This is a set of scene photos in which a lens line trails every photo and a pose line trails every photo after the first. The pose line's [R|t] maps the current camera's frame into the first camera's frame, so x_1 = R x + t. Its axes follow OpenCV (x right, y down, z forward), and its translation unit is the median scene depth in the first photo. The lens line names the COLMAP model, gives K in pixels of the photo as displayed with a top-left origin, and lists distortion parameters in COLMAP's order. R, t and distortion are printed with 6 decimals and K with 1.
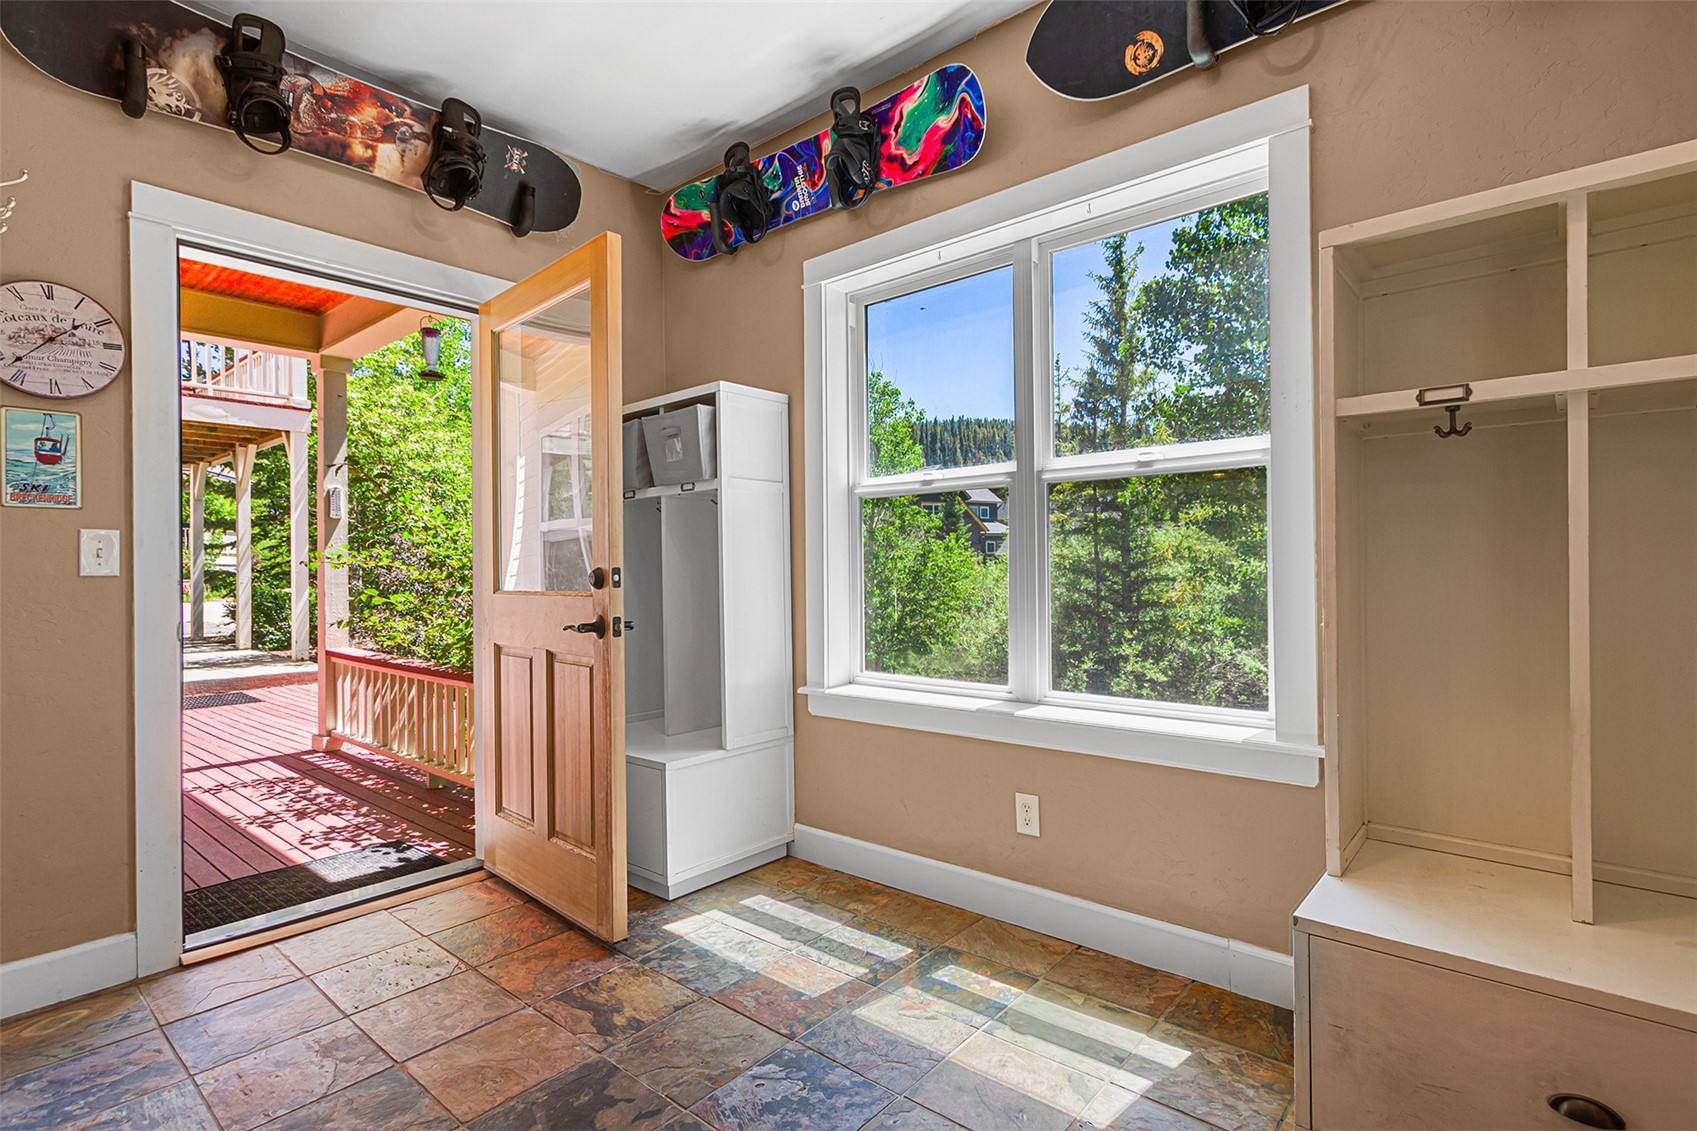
lens RADIAL K [[803.2, 0, 852.8], [0, 803.2, 571.5], [0, 0, 1]] dist [0.005248, -0.001513]
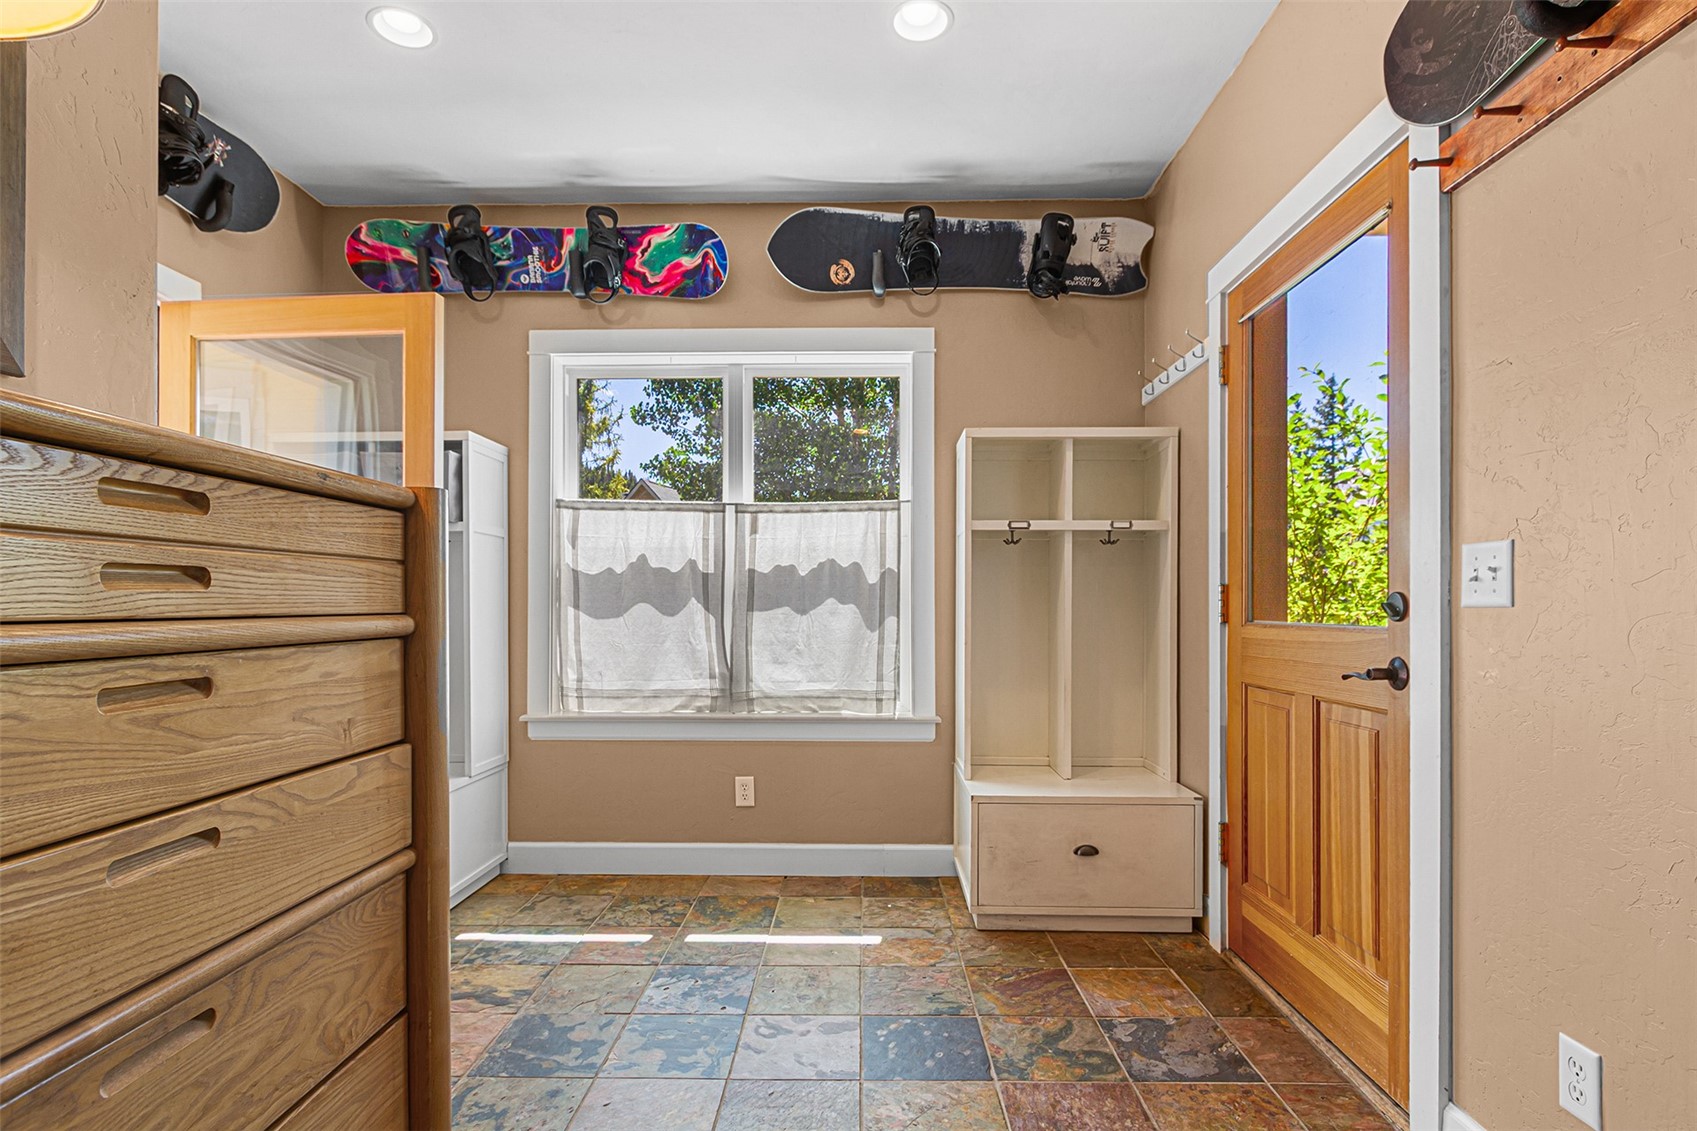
lens RADIAL K [[864.6, 0, 813.5], [0, 864.6, 606.5], [0, 0, 1]] dist [0.012083, -0.005935]
pose [[0.783214, 0.014190, 0.621590, -0.559385], [-0.008514, 0.999891, -0.012098, 0.006784], [-0.621694, 0.004183, 0.783249, -0.200823]]
